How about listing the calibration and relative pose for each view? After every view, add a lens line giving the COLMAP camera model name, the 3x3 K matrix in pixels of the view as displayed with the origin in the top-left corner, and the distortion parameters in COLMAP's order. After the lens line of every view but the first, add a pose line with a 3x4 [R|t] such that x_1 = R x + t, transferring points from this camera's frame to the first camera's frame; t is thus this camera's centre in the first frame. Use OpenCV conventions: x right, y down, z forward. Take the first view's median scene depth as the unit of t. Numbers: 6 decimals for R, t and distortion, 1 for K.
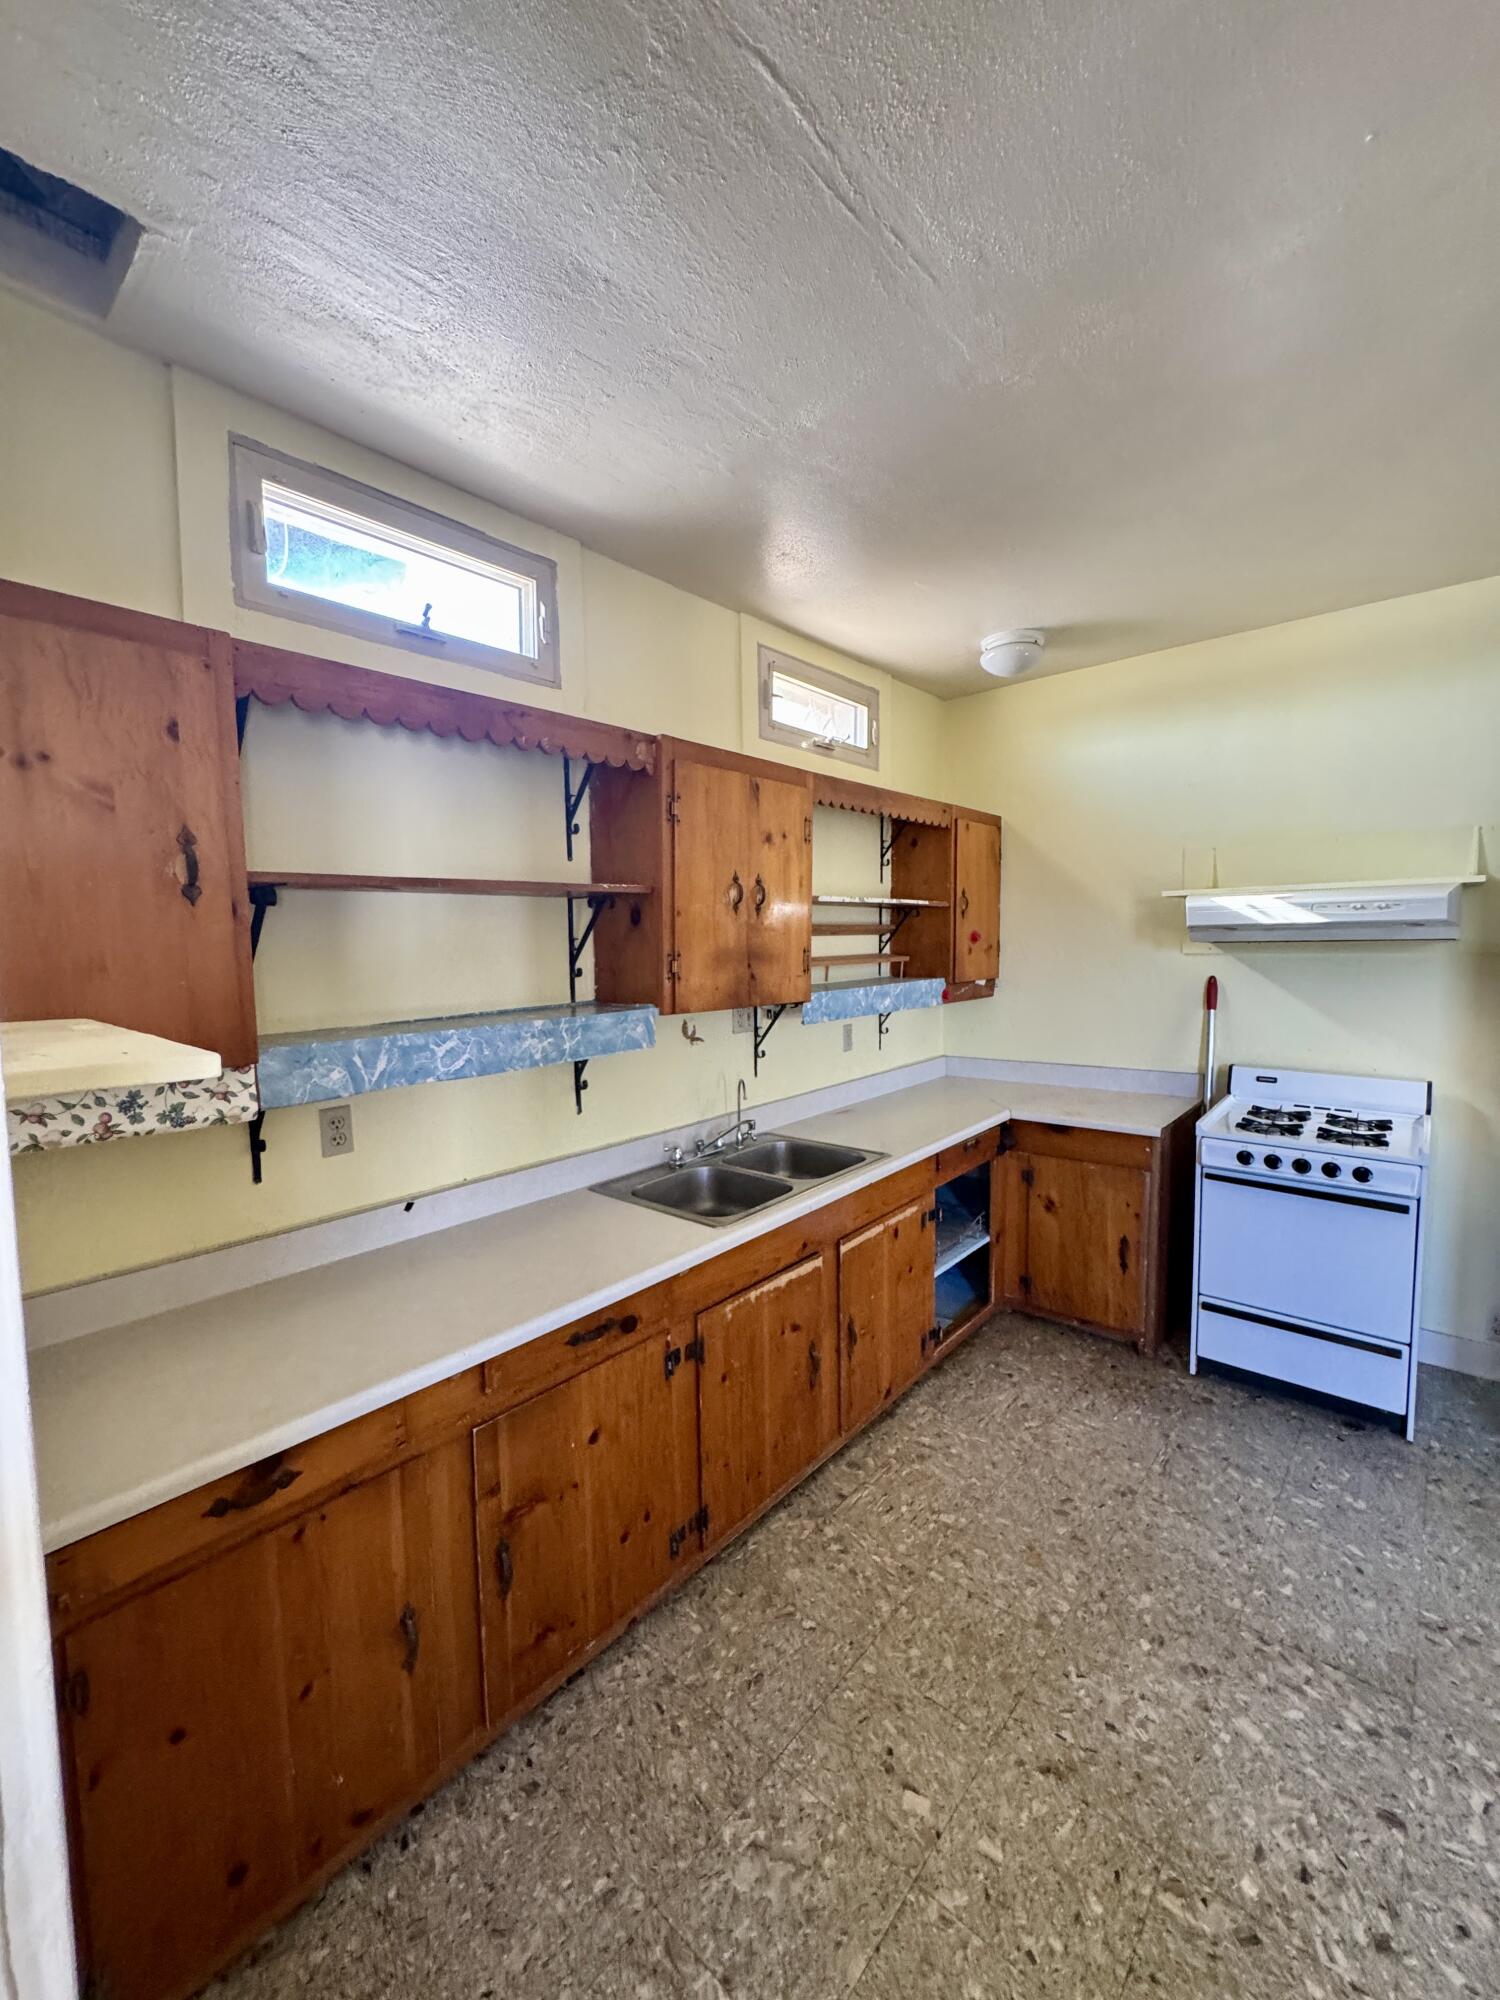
lens RADIAL K [[801.3, 0, 751.5], [0, 801.3, 1000.2], [0, 0, 1]] dist [-0.005586, 0.001124]
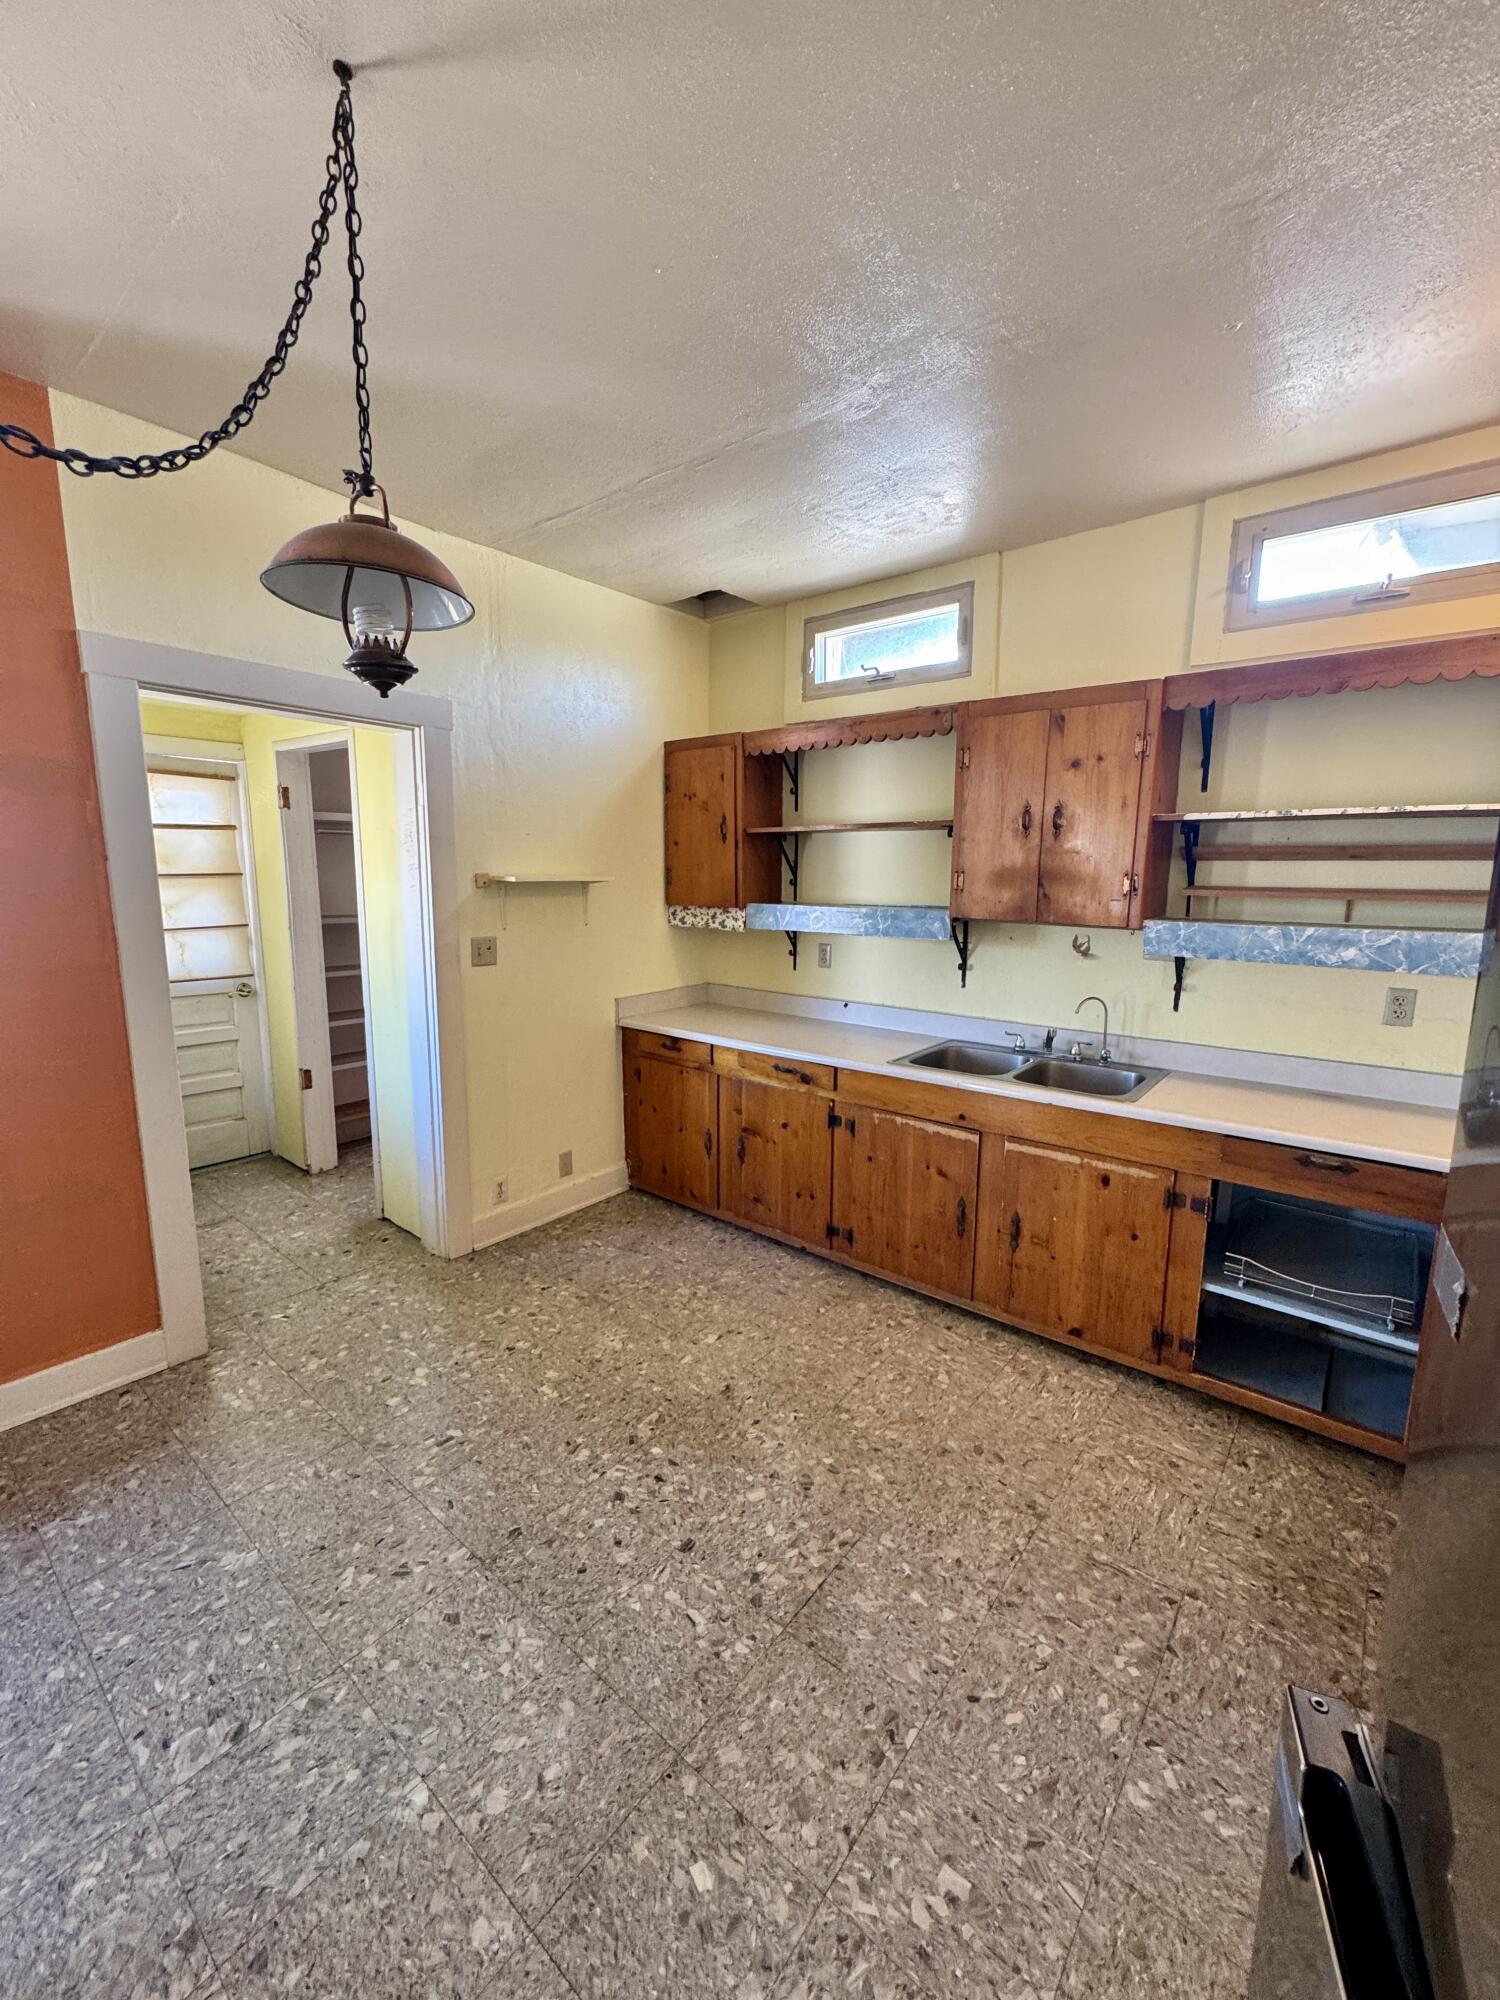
lens RADIAL K [[801.3, 0, 751.5], [0, 801.3, 1000.2], [0, 0, 1]] dist [-0.005586, 0.001124]
pose [[0.036460, 0.176415, -0.983640, 1.313004], [-0.087984, 0.981039, 0.172687, -0.050758], [0.995454, 0.080248, 0.051290, 0.658070]]
